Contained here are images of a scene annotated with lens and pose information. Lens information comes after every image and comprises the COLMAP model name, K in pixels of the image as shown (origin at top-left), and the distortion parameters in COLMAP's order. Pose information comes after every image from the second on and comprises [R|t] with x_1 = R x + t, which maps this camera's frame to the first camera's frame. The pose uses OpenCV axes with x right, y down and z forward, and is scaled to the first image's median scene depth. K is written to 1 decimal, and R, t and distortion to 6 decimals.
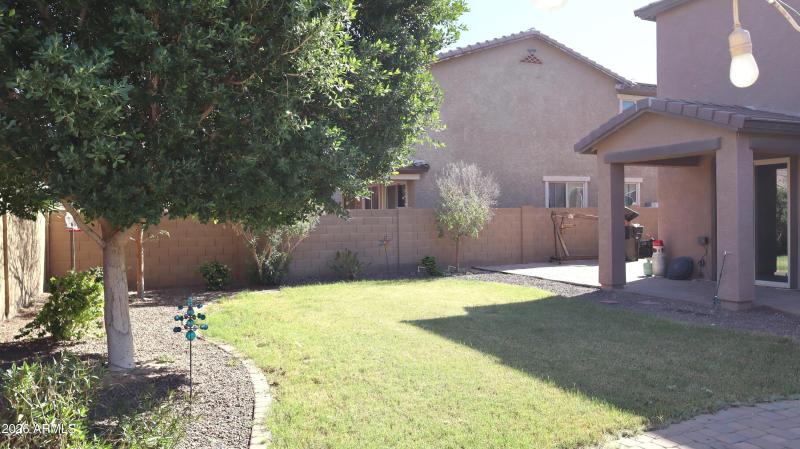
lens RADIAL K [[588.6, 0, 402.2], [0, 588.6, 225.2], [0, 0, 1]] dist [0.003016, -0.020815]
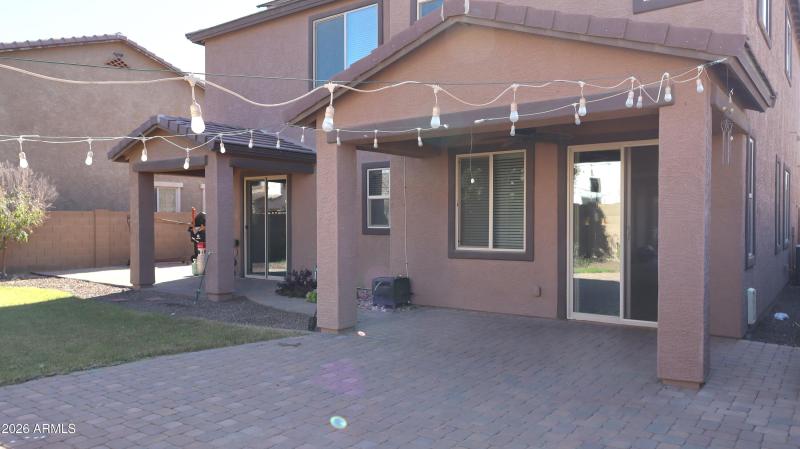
lens RADIAL K [[588.6, 0, 398.4], [0, 588.6, 225.5], [0, 0, 1]] dist [0.003016, -0.020815]
pose [[0.870013, 0.007818, 0.492966, 0.201664], [-0.004705, 0.999960, -0.007554, -0.000586], [-0.493006, 0.004253, 0.870016, -0.147830]]
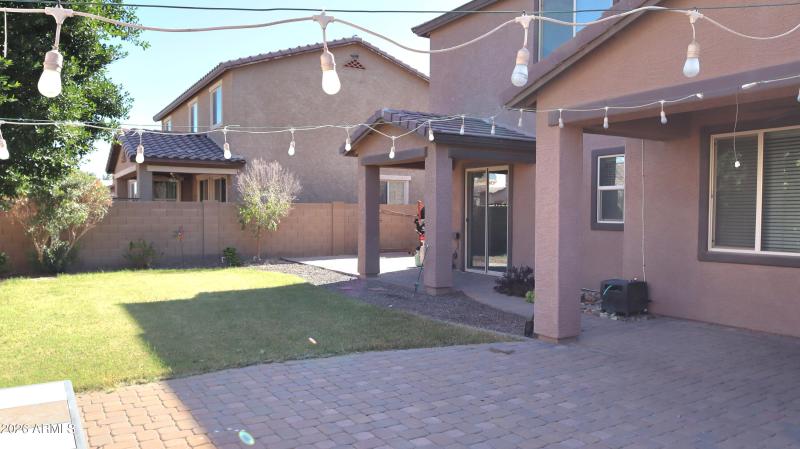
lens RADIAL K [[588.6, 0, 401.1], [0, 588.6, 226.6], [0, 0, 1]] dist [0.003016, -0.020815]
pose [[0.990560, 0.016495, 0.136086, 0.229622], [-0.018180, 0.999773, 0.011146, -0.002000], [-0.135871, -0.013515, 0.990634, -0.101468]]
